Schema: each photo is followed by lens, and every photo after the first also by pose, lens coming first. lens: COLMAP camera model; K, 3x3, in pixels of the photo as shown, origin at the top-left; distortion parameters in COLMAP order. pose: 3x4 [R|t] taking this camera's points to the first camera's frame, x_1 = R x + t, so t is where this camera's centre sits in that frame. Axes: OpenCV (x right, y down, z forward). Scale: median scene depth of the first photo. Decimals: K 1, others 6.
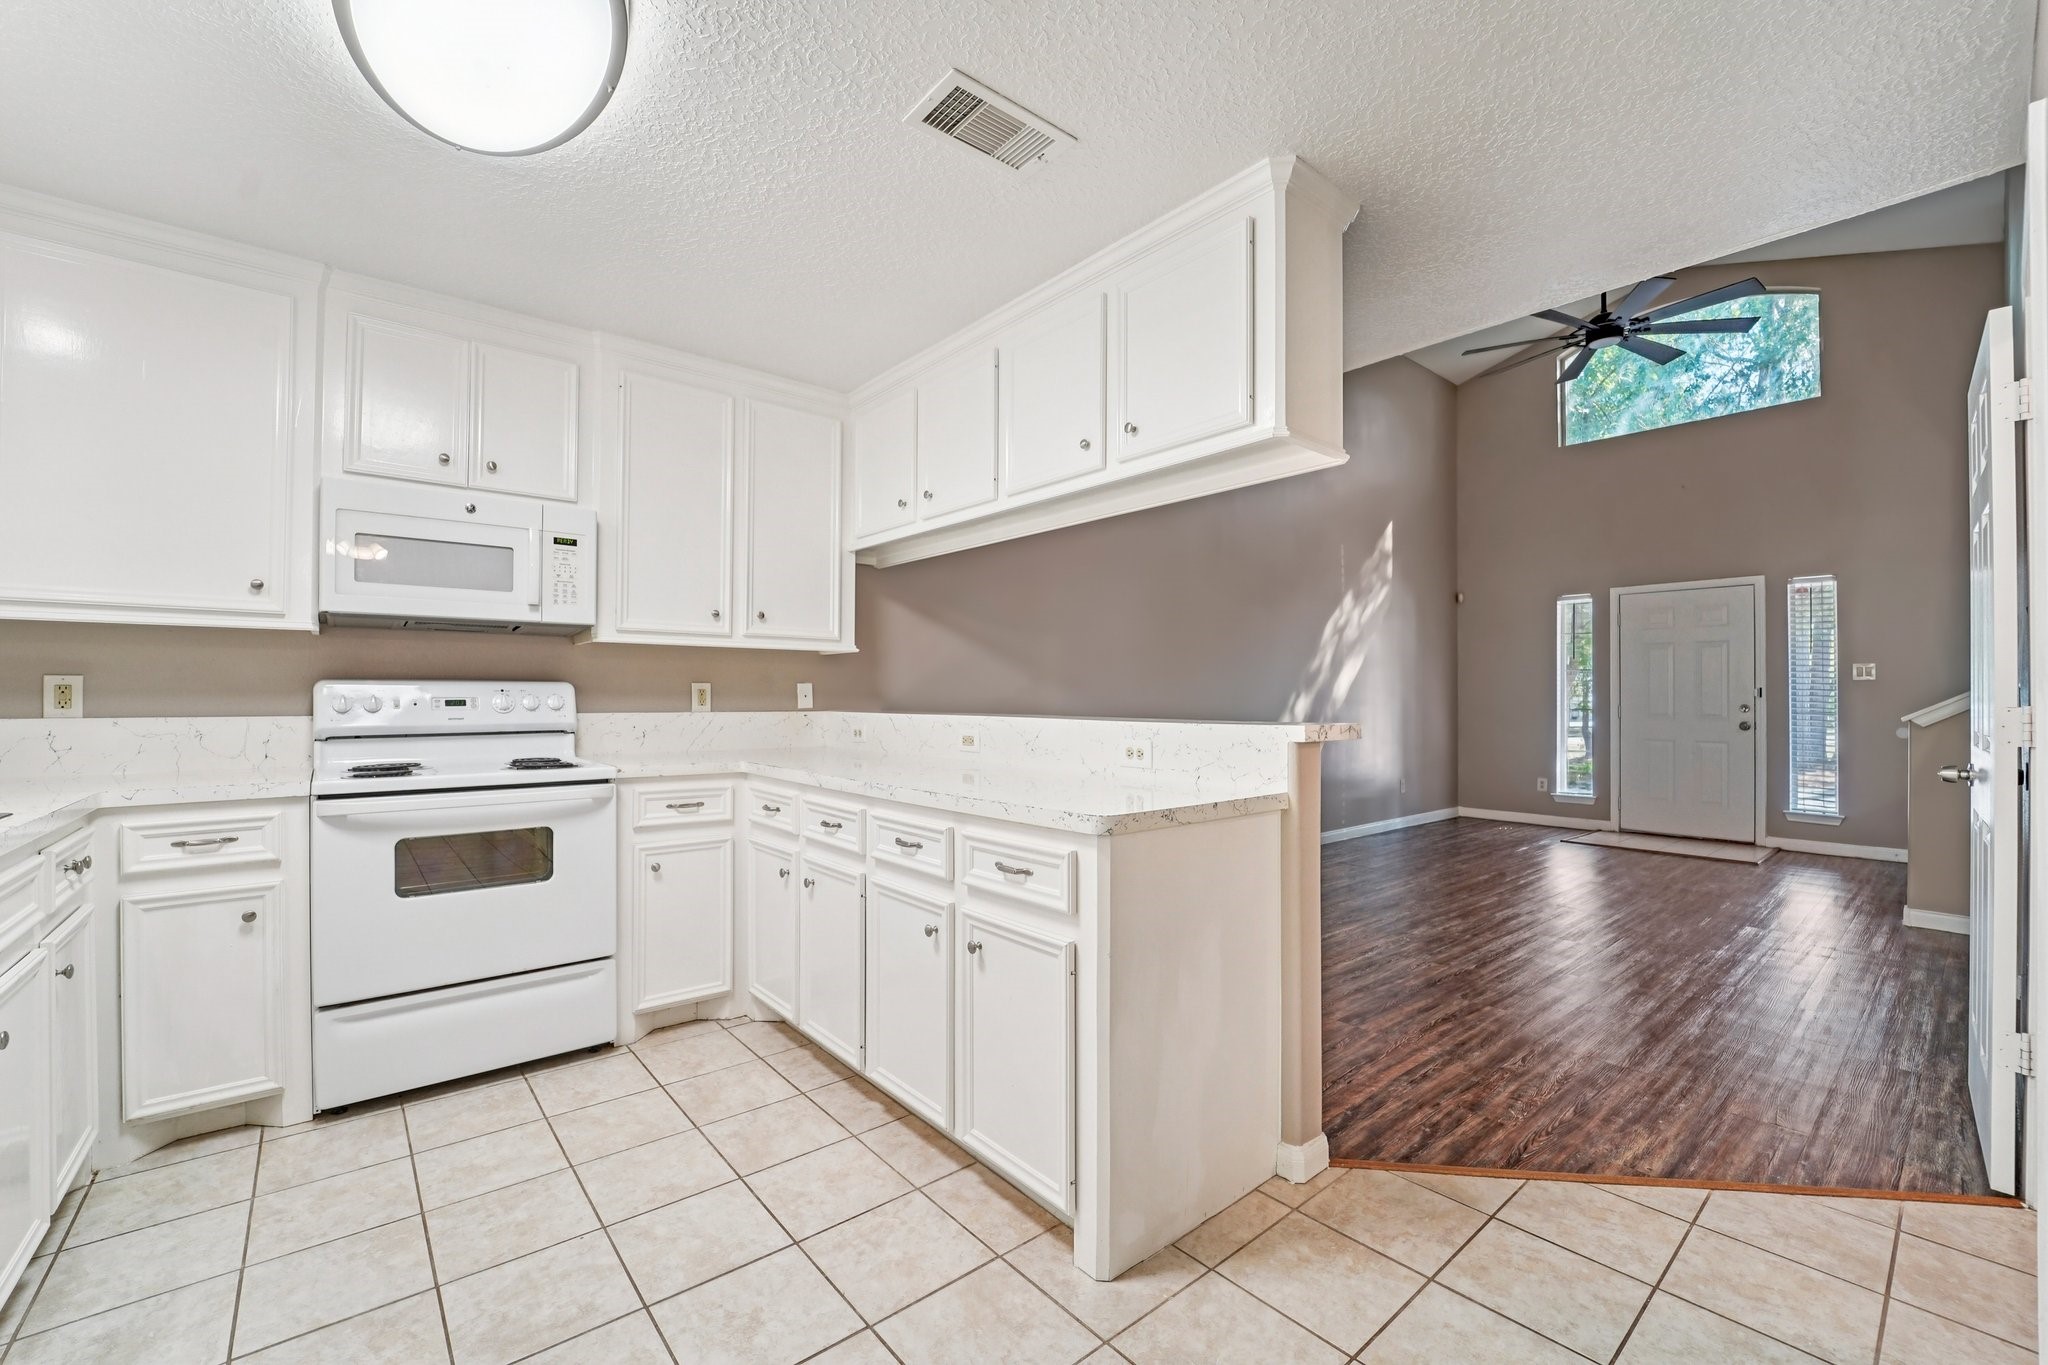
lens RADIAL K [[839.4, 0, 1019.6], [0, 839.4, 690.2], [0, 0, 1]] dist [-0.020038, 0.000132]
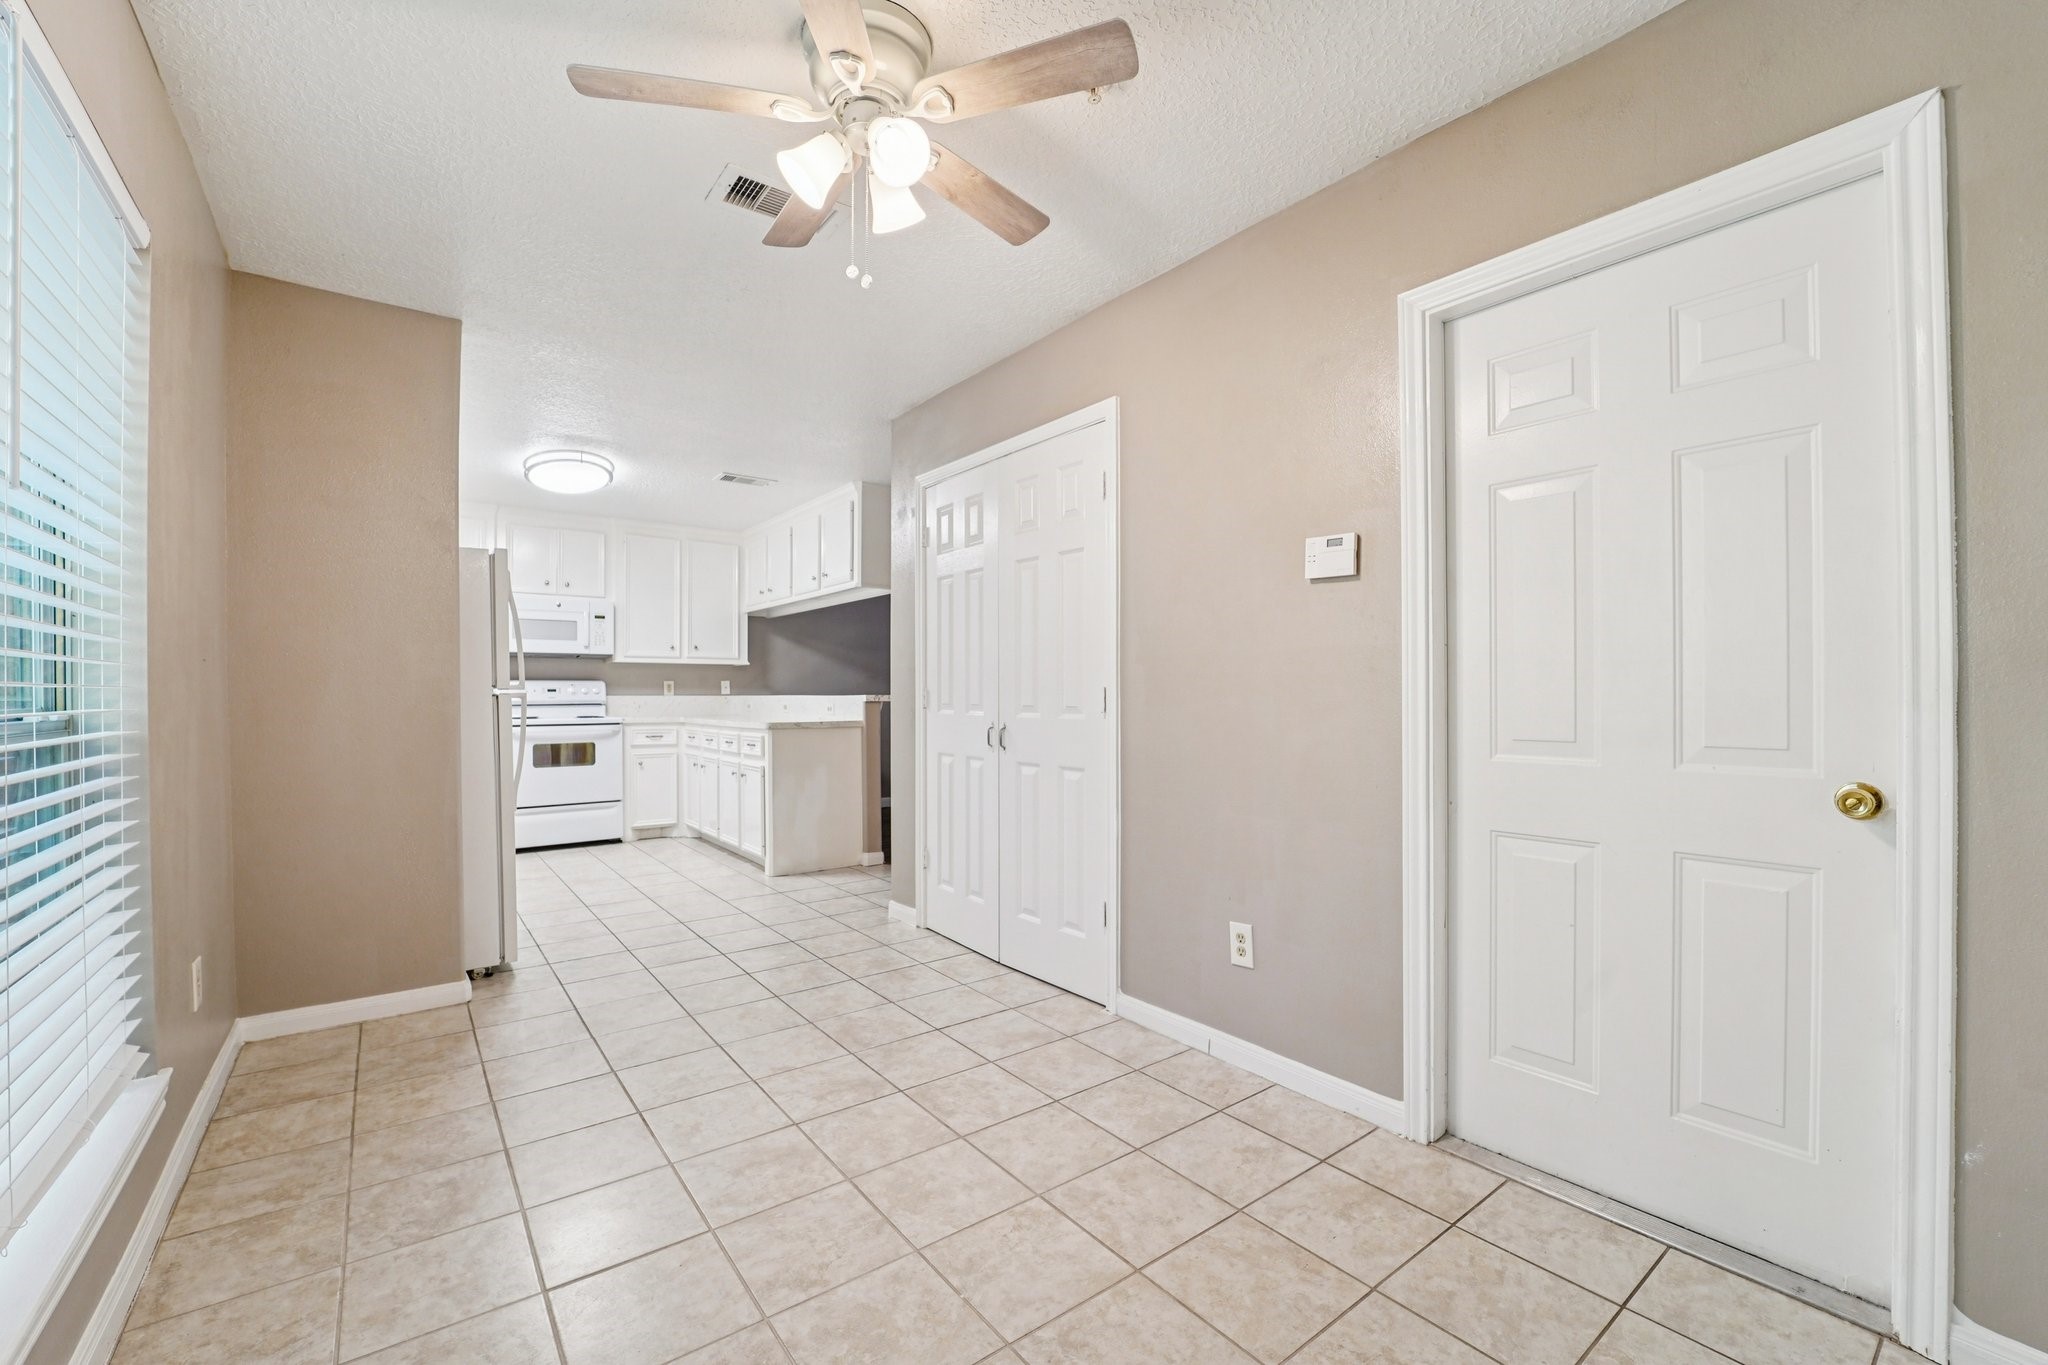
lens RADIAL K [[839.4, 0, 1028.6], [0, 839.4, 696.5], [0, 0, 1]] dist [-0.020038, 0.000132]
pose [[0.999125, -0.005328, -0.041490, 0.782093], [0.005791, 0.999922, 0.011048, 0.016059], [0.041428, -0.011279, 0.999078, -1.337731]]
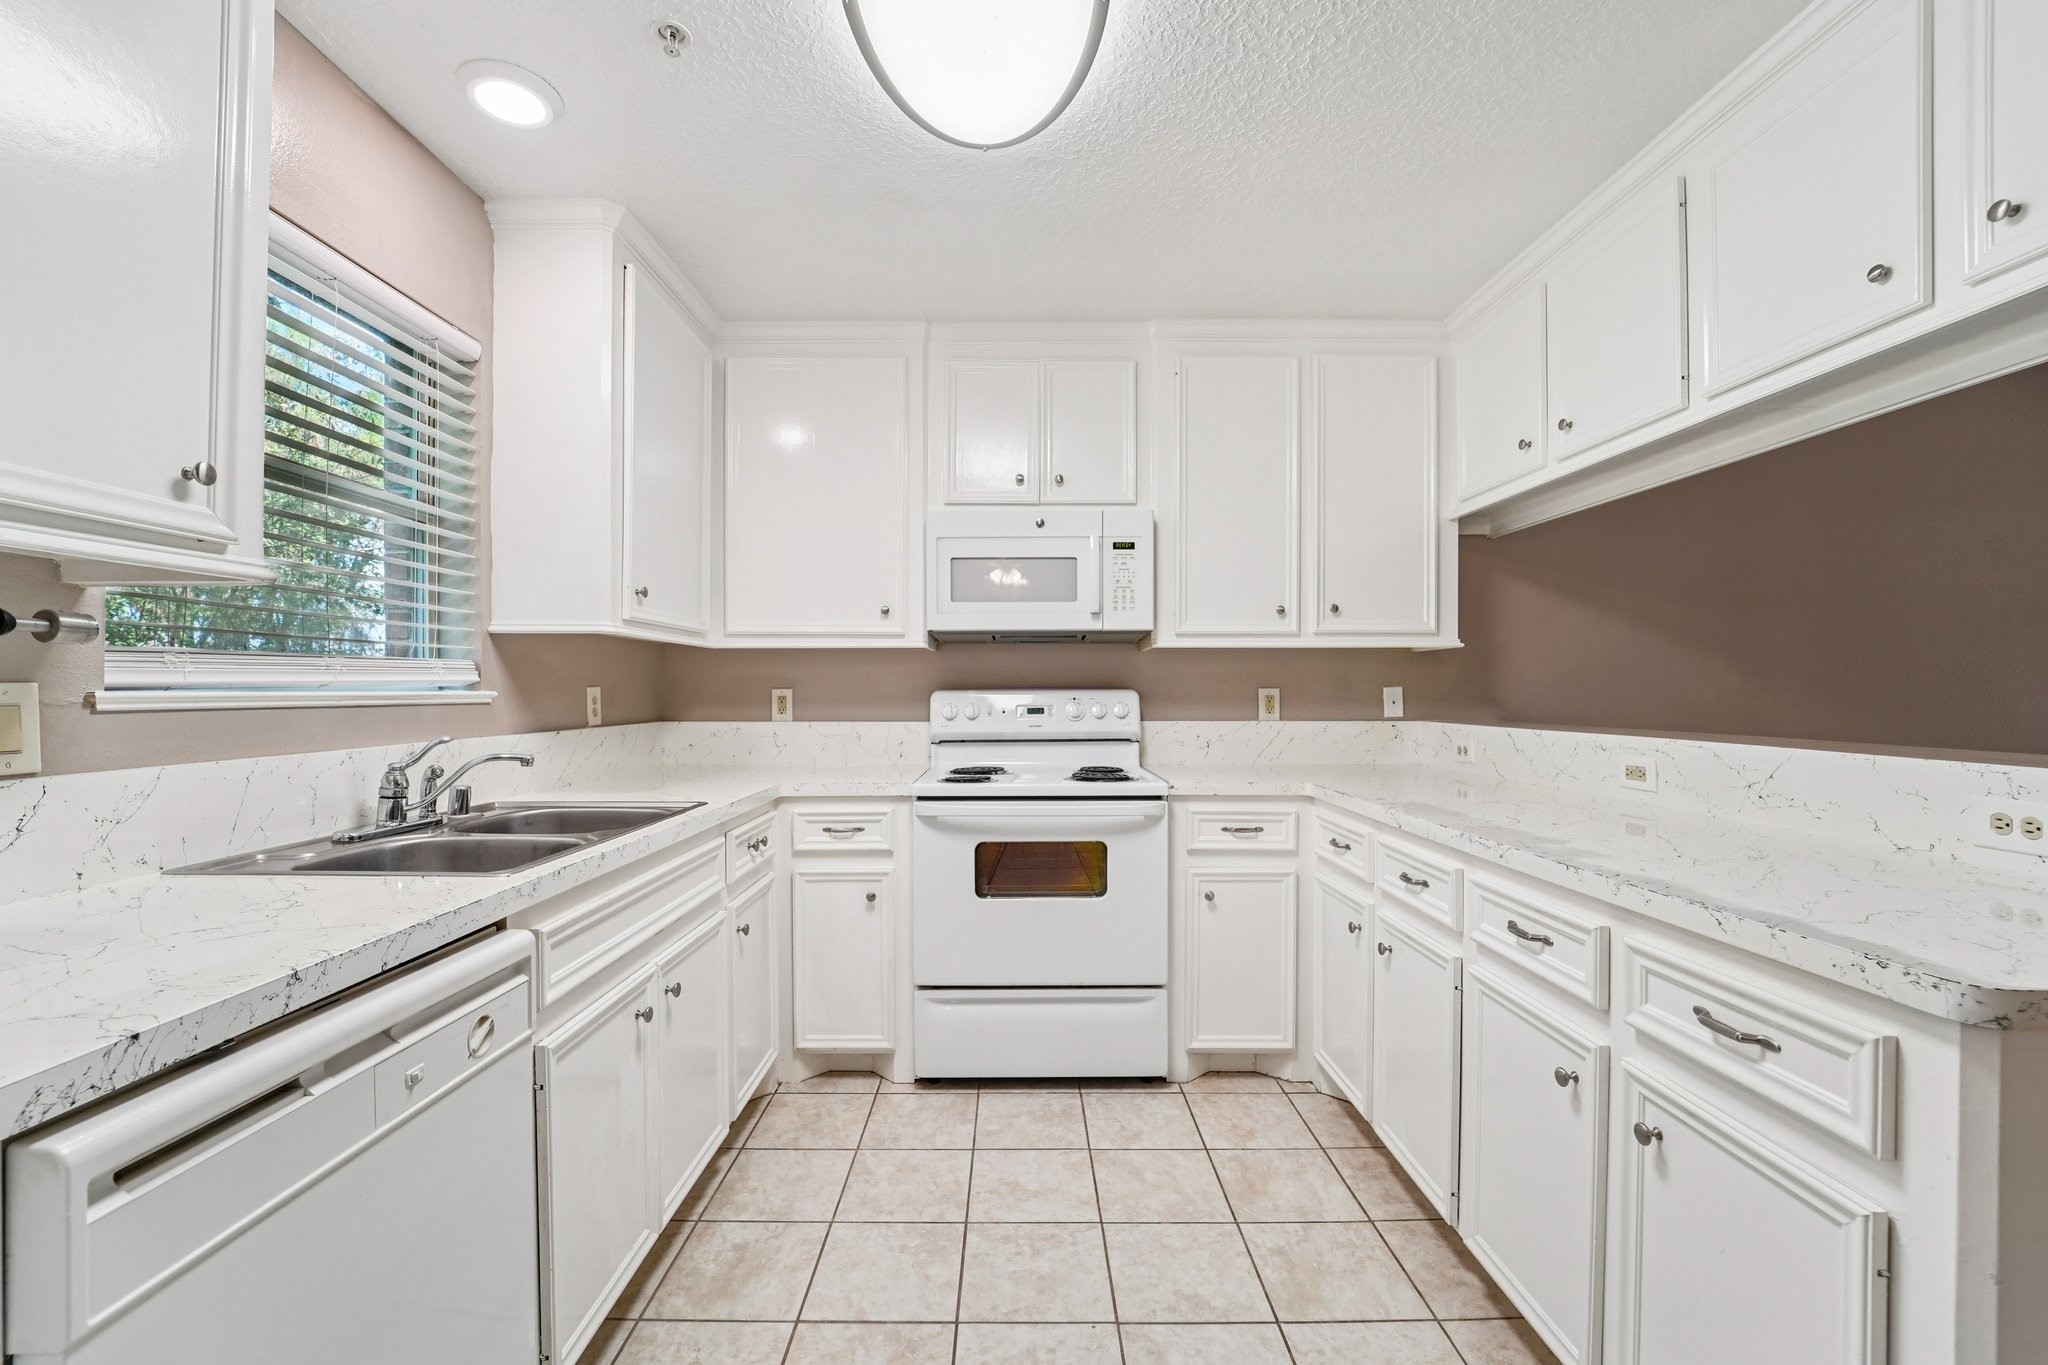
lens RADIAL K [[839.4, 0, 1014.7], [0, 839.4, 695.8], [0, 0, 1]] dist [-0.020038, 0.000132]
pose [[0.764834, 0.000468, -0.644227, -0.015449], [0.007630, 0.999923, 0.009785, -0.016315], [0.644182, -0.012399, 0.764771, 0.196114]]
